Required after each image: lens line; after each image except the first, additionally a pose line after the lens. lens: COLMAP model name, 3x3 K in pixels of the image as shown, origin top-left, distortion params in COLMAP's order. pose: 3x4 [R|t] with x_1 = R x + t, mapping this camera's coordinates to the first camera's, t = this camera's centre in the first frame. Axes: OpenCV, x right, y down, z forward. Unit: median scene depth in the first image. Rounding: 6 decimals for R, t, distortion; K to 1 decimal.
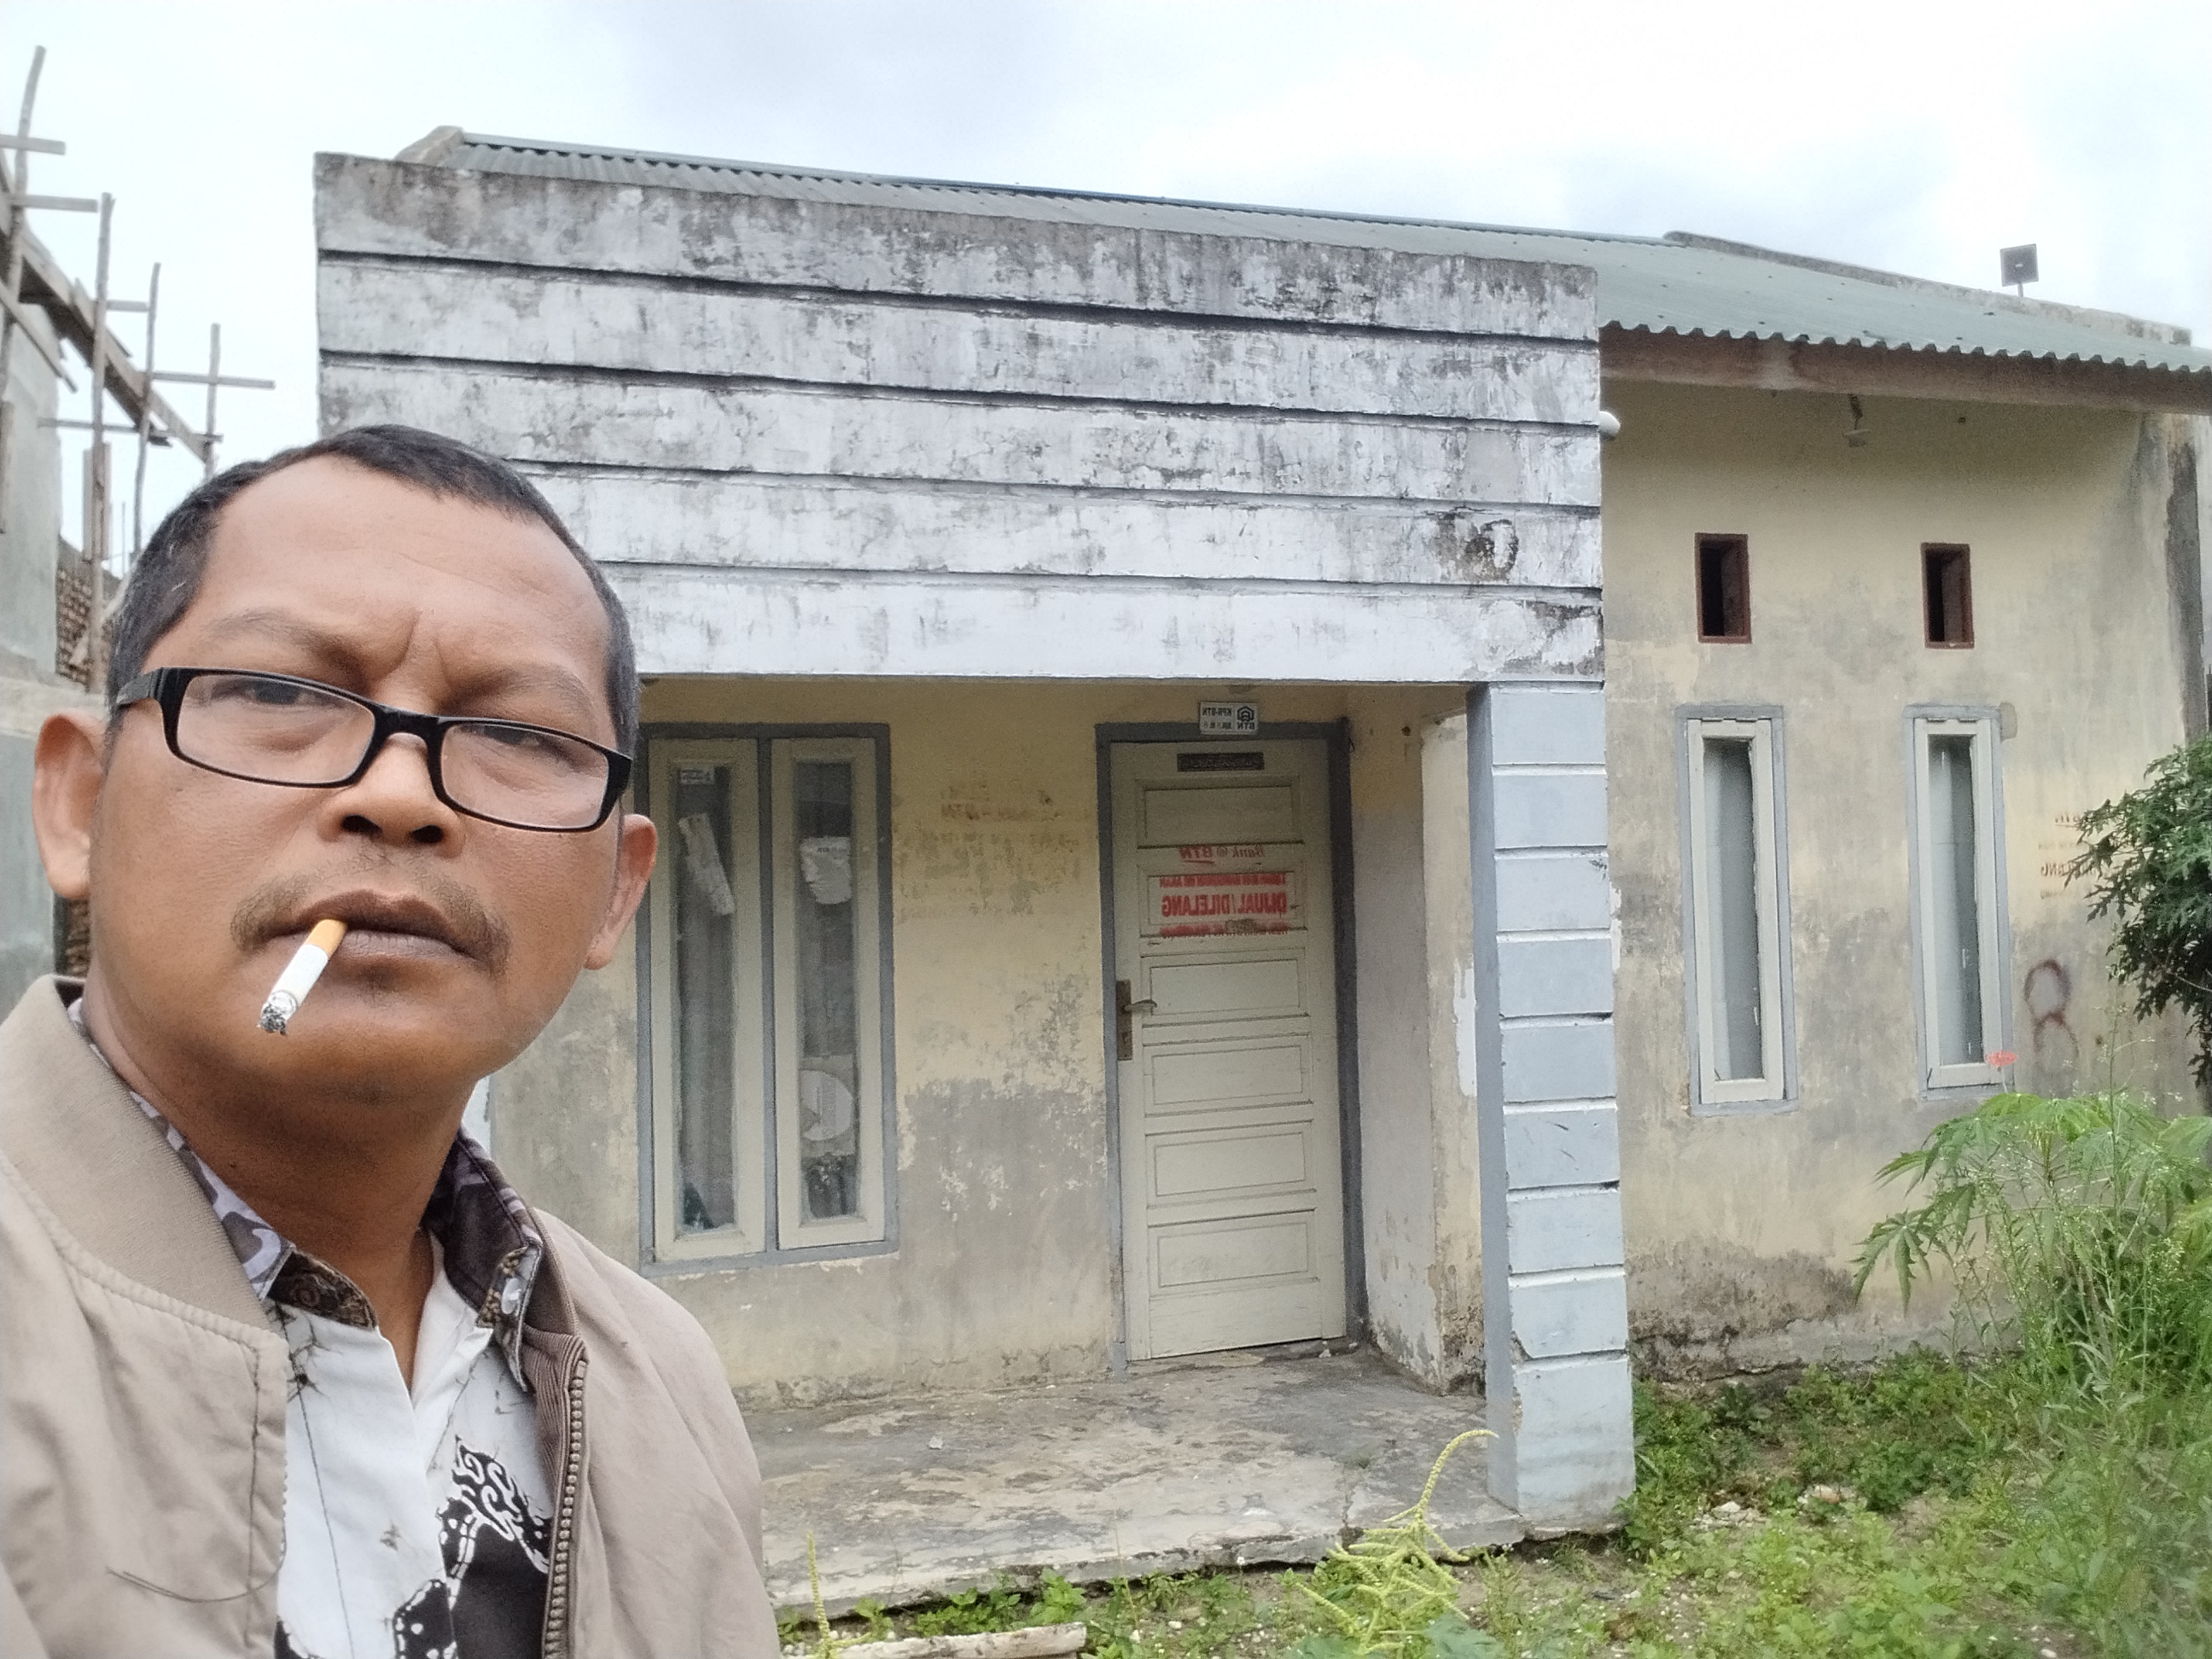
lens RADIAL K [[1758.8, 0, 1106.0], [0, 1758.8, 829.5], [0, 0, 1]] dist [0.106070, -0.166613]
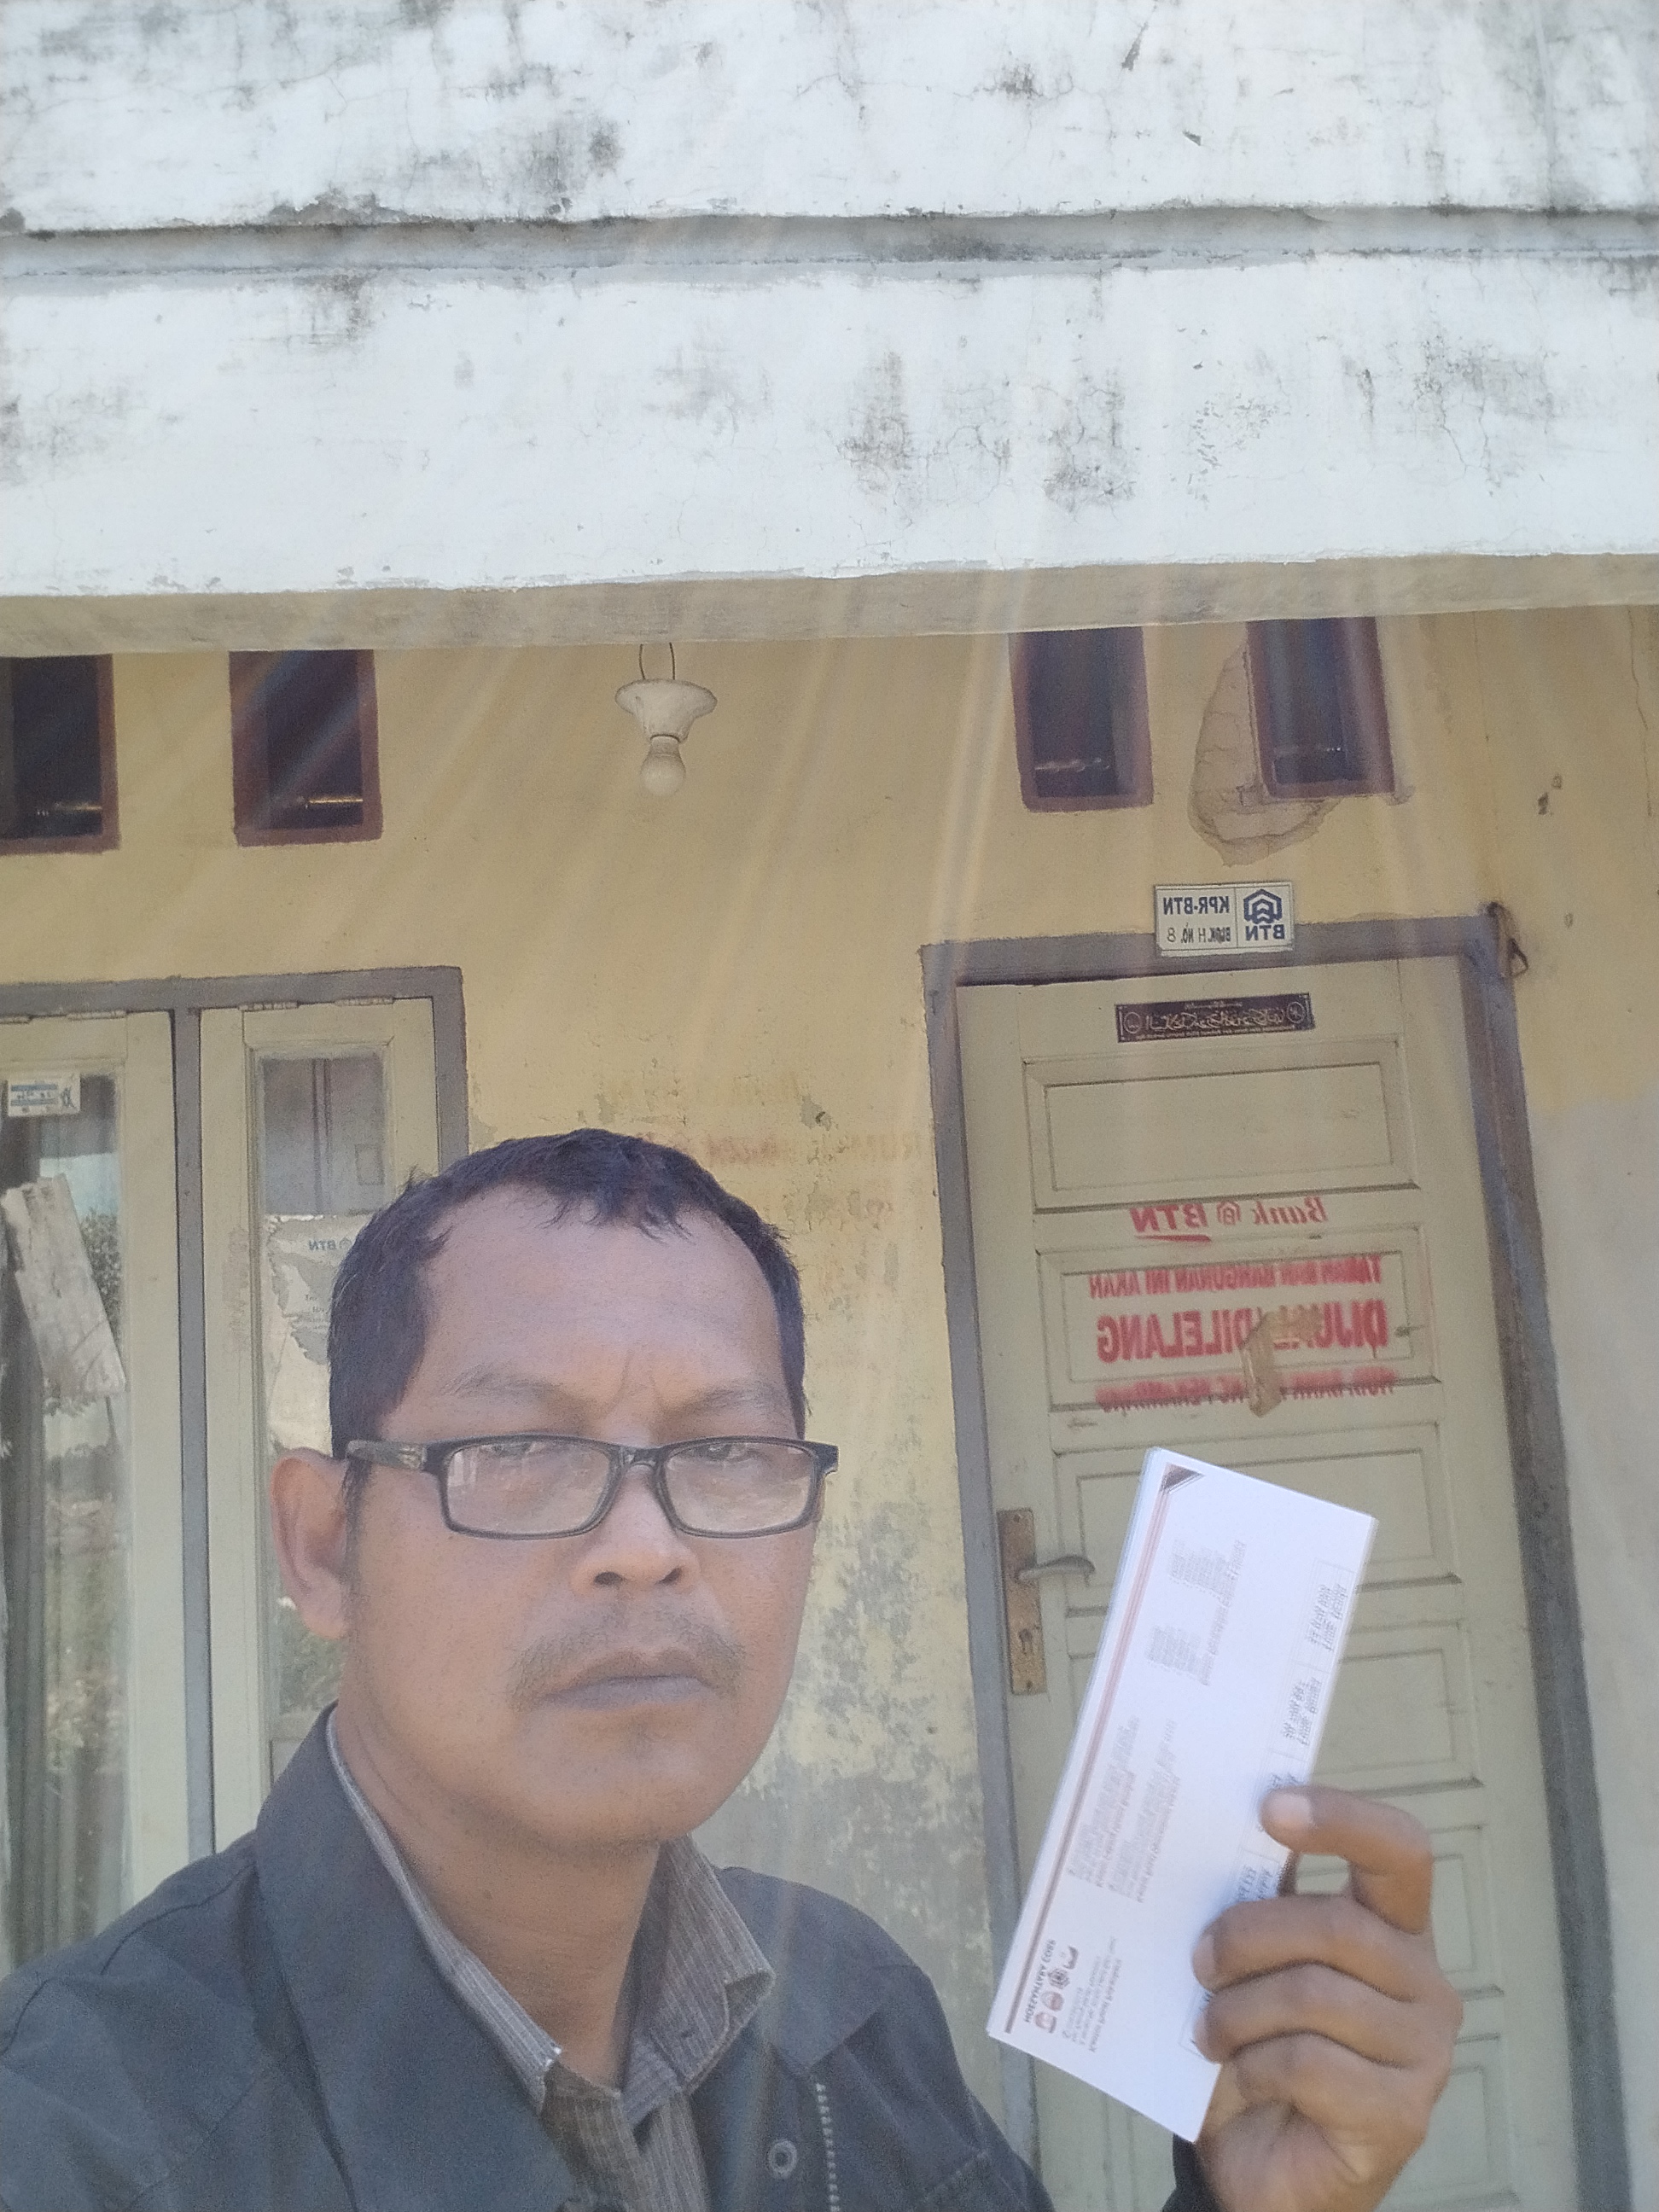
lens RADIAL K [[1758.8, 0, 789.6], [0, 1758.8, 1093.0], [0, 0, 1]] dist [0.106070, -0.166613]
pose [[0.975209, -0.055553, -0.214200, 0.056608], [0.041485, 0.996710, -0.069628, 0.008605], [0.217364, 0.059016, 0.974305, 0.542505]]
